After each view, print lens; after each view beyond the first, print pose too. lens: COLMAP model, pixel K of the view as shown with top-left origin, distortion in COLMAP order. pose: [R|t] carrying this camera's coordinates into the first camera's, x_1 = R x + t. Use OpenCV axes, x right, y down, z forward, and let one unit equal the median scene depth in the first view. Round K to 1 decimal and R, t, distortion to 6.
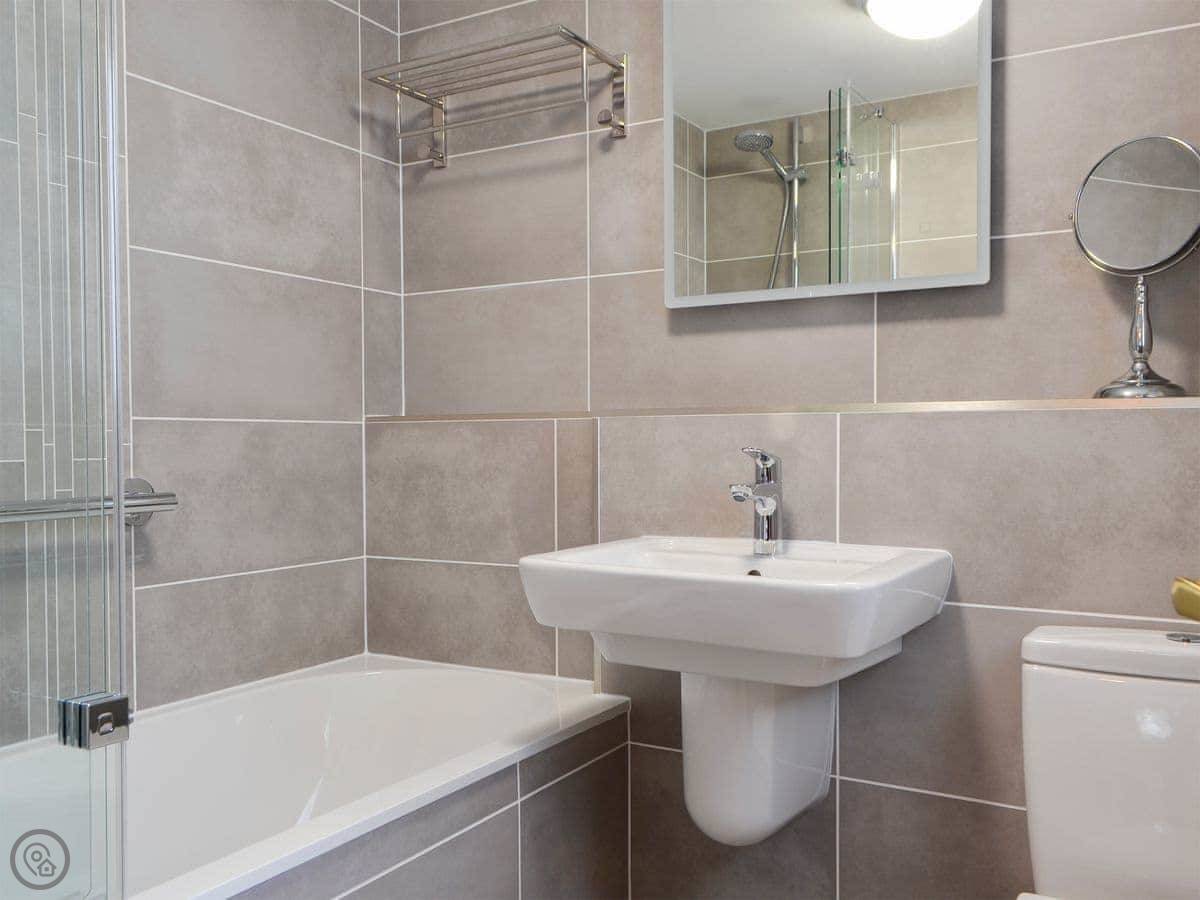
lens RADIAL K [[1186.2, 0, 600.0], [0, 1186.2, 450.0], [0, 0, 1]] dist [-0.087872, 0.026217]
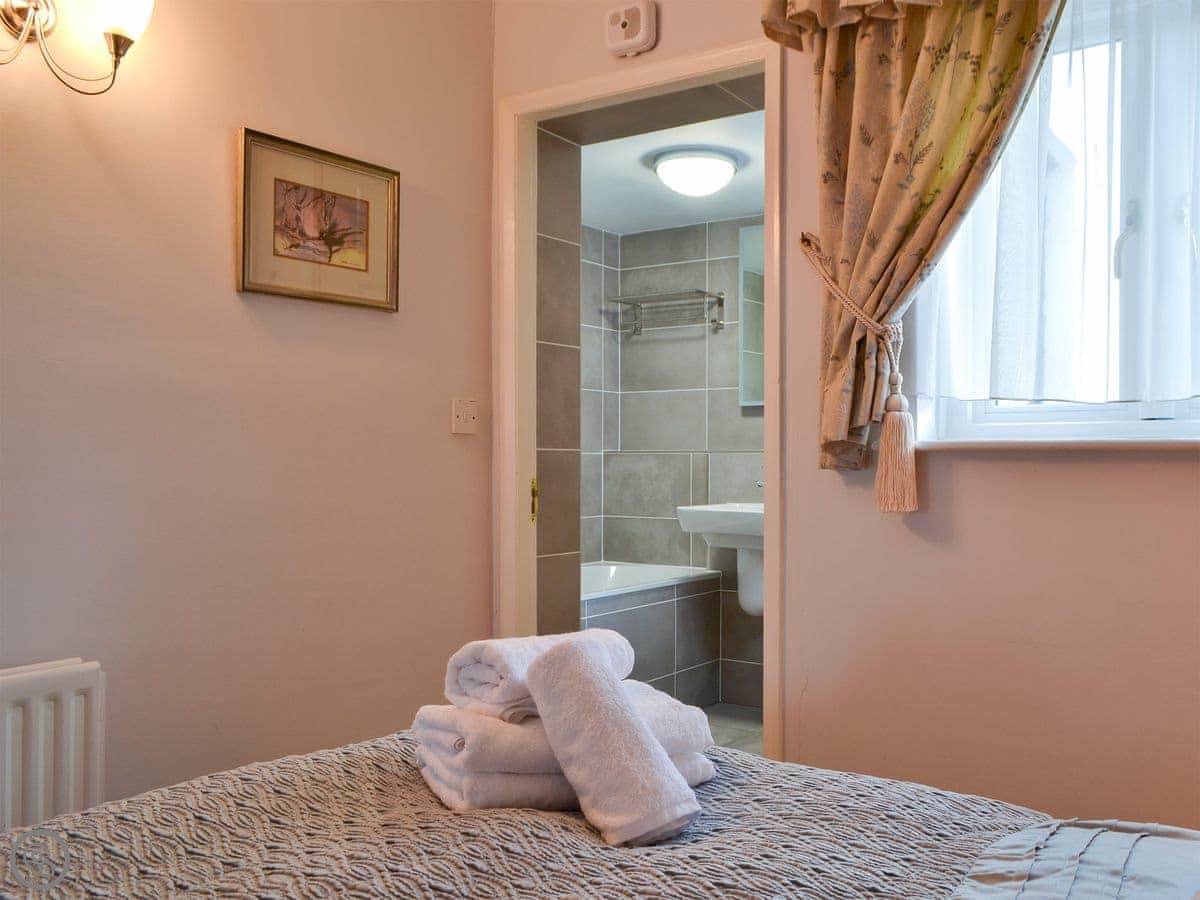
lens RADIAL K [[1186.2, 0, 600.0], [0, 1186.2, 450.0], [0, 0, 1]] dist [-0.087872, 0.026217]
pose [[0.992684, 0.008293, -0.120452, 0.057817], [-0.010016, 0.999856, -0.013705, 0.000012], [0.120321, 0.014811, 0.992624, -1.192960]]
